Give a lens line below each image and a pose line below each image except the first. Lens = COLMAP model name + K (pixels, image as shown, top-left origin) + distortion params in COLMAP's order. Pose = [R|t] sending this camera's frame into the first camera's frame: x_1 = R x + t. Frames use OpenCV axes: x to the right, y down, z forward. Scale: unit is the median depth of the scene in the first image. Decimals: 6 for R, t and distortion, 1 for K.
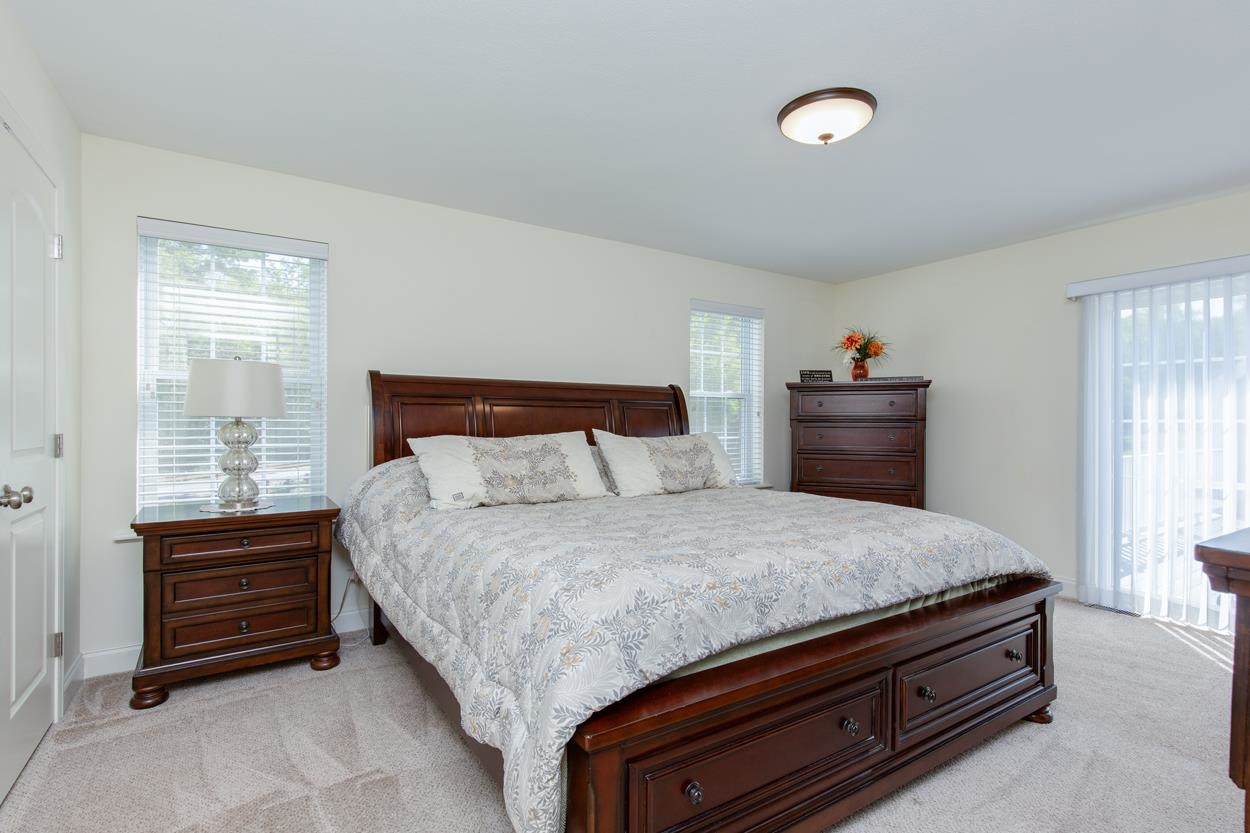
lens RADIAL K [[580.6, 0, 620.0], [0, 580.6, 419.8], [0, 0, 1]] dist [0.064188, -0.000259]
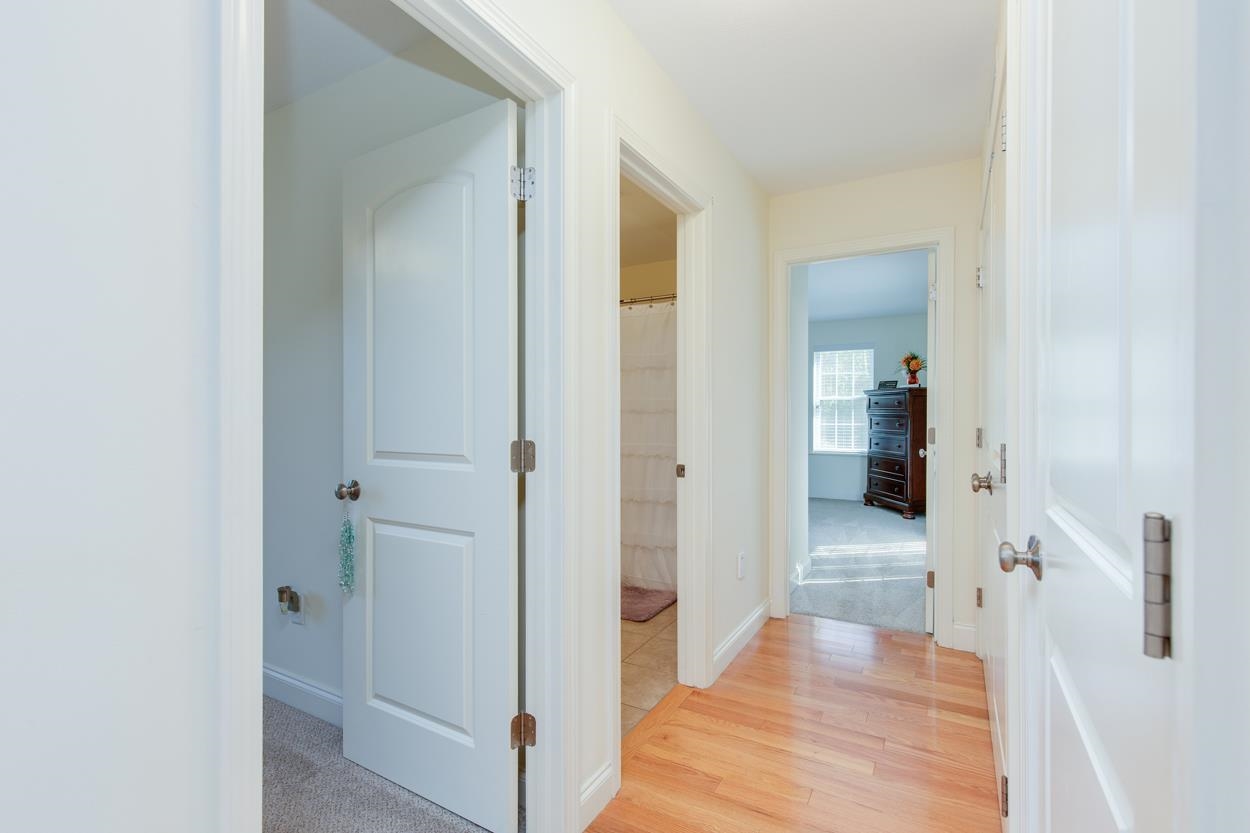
lens RADIAL K [[567.1, 0, 624.5], [0, 567.1, 414.4], [0, 0, 1]] dist [0.001826, -0.000276]
pose [[0.476801, 0.003087, -0.879006, 2.019376], [-0.002487, 0.999995, 0.002163, 0.002325], [0.879008, 0.001155, 0.476806, -0.468573]]
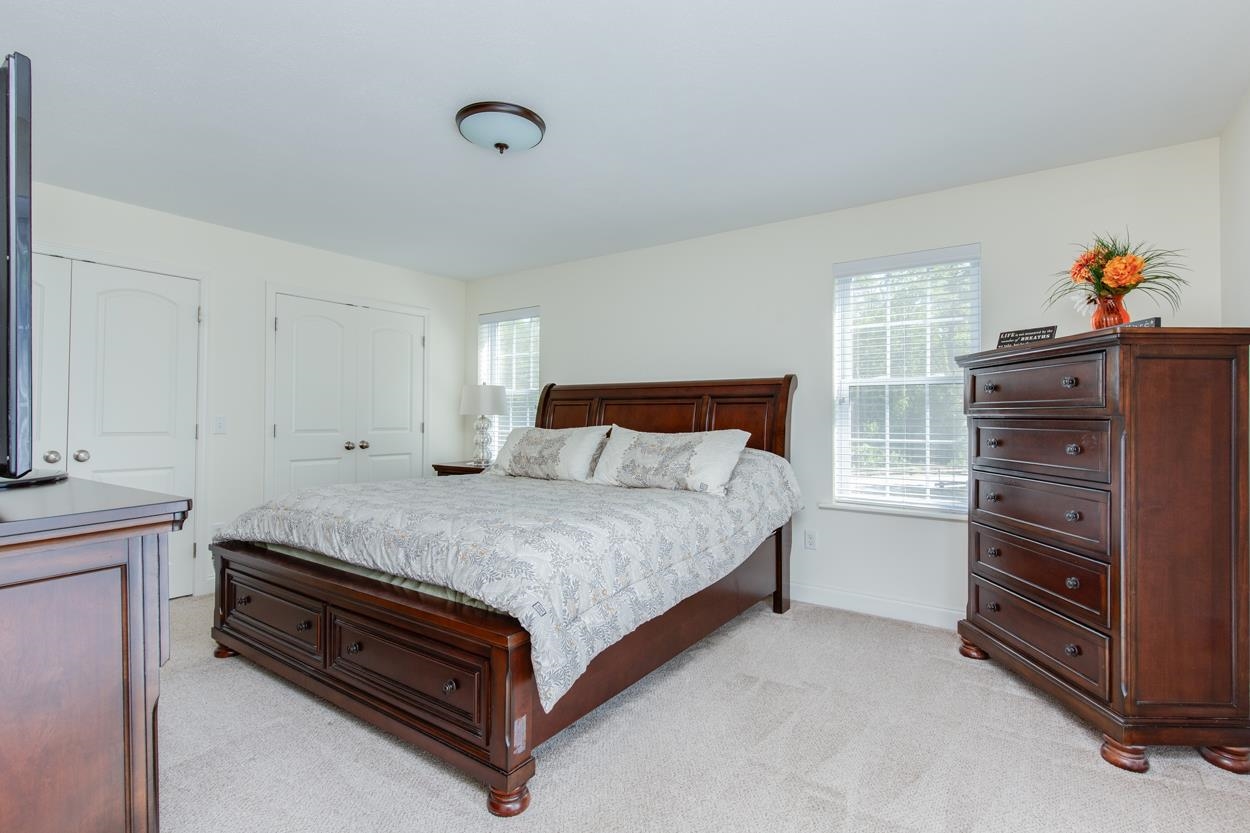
lens RADIAL K [[567.1, 0, 624.5], [0, 567.1, 414.4], [0, 0, 1]] dist [0.001826, -0.000276]
pose [[0.378347, -0.006128, -0.925644, 1.087151], [-0.000337, 0.999977, -0.006758, 0.005194], [0.925664, 0.002869, 0.378336, 0.659932]]
